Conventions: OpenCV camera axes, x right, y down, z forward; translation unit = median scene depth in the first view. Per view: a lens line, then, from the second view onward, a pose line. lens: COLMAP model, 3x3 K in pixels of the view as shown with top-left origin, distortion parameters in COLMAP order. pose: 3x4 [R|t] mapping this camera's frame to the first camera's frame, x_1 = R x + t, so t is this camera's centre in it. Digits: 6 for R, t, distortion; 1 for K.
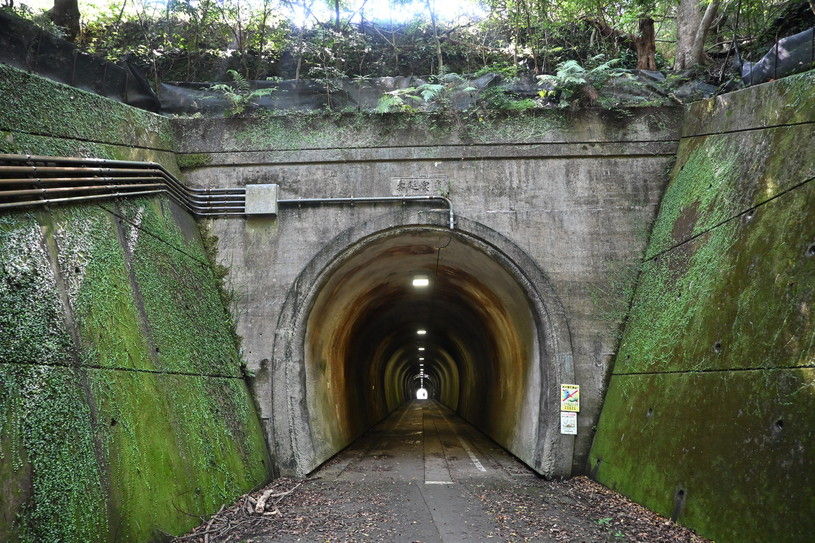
lens RADIAL K [[557.2, 0, 406.7], [0, 557.2, 268.2], [0, 0, 1]] dist [-0.000339, -0.002504]
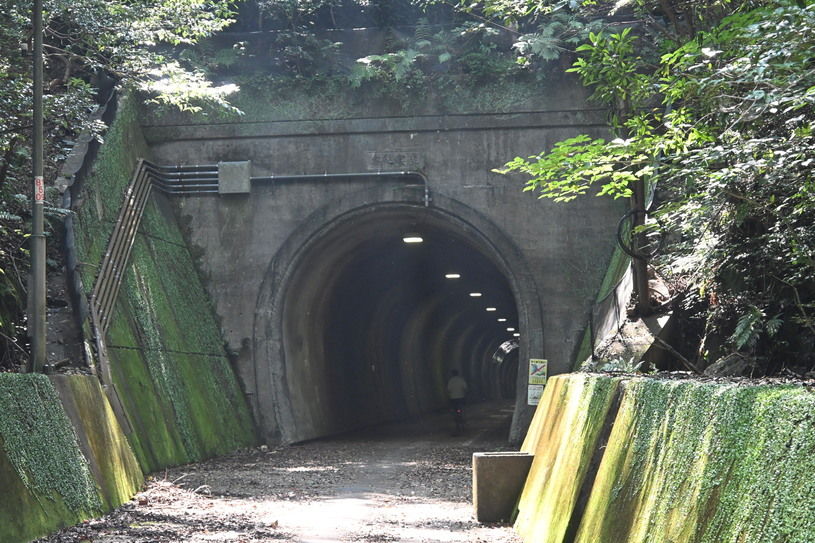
lens RADIAL K [[1734.1, 0, 406.8], [0, 1734.1, 268.6], [0, 0, 1]] dist [0.018956, 0.015435]
pose [[0.997851, -0.012650, -0.064291, 0.239853], [0.022145, 0.988559, 0.149202, -0.417807], [0.061668, -0.150305, 0.986715, -2.041769]]
